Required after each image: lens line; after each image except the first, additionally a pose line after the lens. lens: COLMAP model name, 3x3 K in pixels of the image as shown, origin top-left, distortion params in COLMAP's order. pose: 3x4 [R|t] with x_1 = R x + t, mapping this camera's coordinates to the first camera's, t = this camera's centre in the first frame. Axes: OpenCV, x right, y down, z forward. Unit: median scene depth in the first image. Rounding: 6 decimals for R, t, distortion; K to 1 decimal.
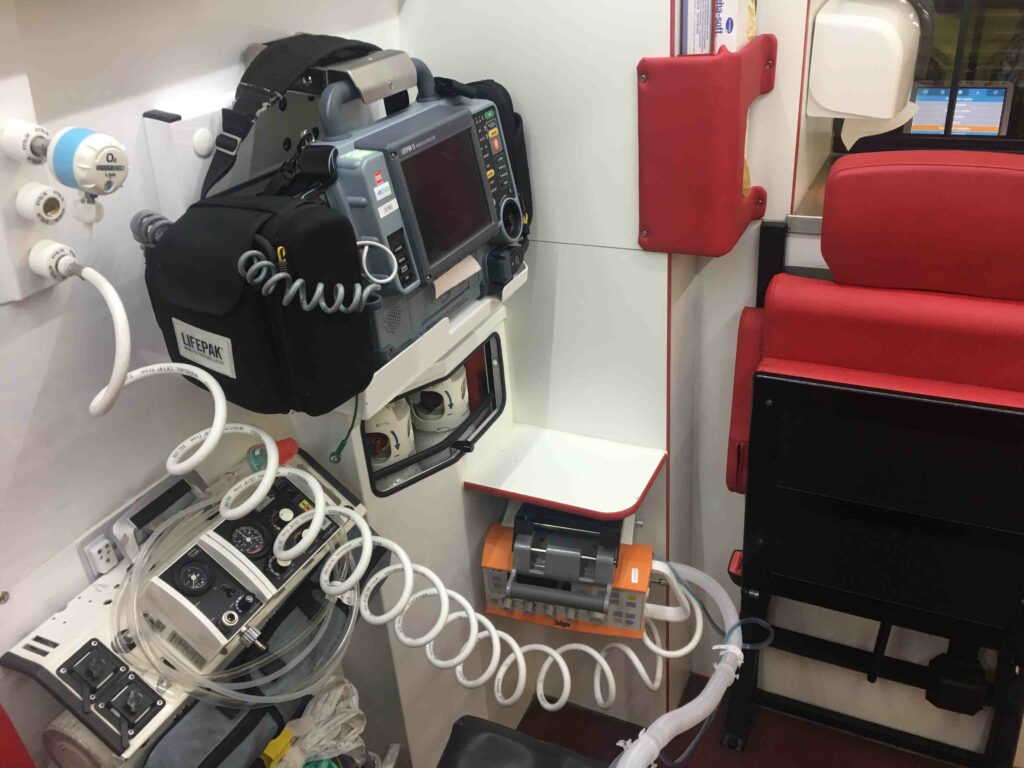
lens RADIAL K [[877.0, 0, 512.0], [0, 877.0, 384.0], [0, 0, 1]] dist [0.118554, -0.166770]
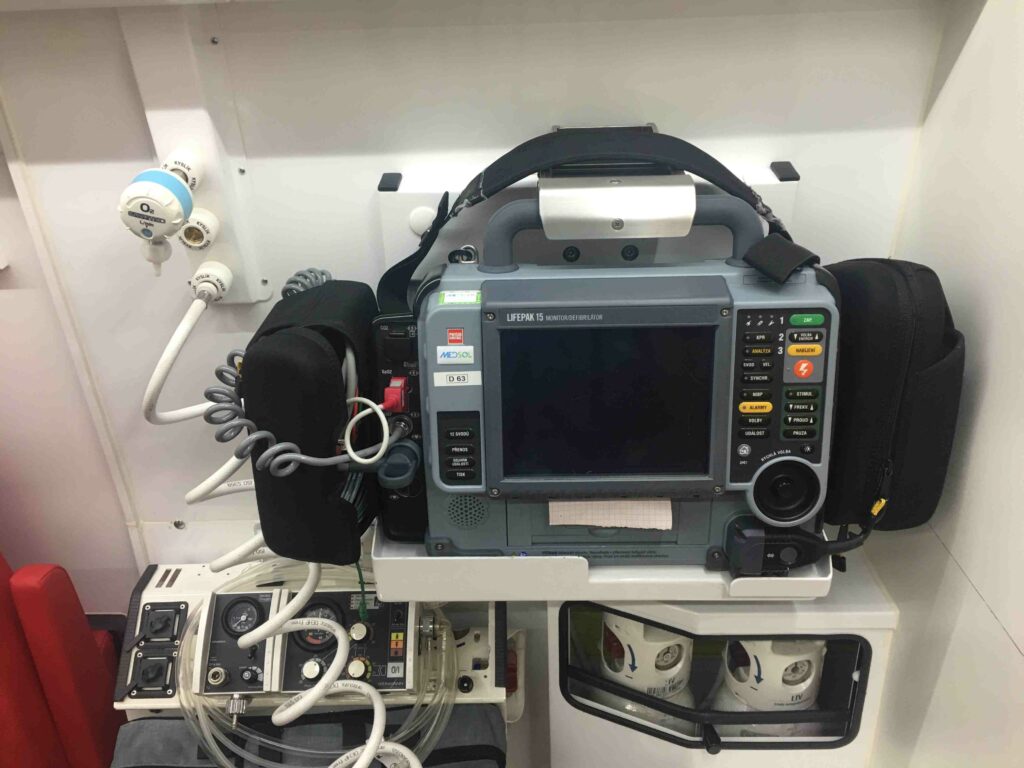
lens RADIAL K [[877.0, 0, 512.0], [0, 877.0, 384.0], [0, 0, 1]] dist [0.118554, -0.166770]
pose [[0.417492, 0.443331, -0.793195, 0.423561], [-0.438631, 0.862797, 0.251363, -0.375266], [0.795803, 0.242978, 0.554670, 0.612024]]
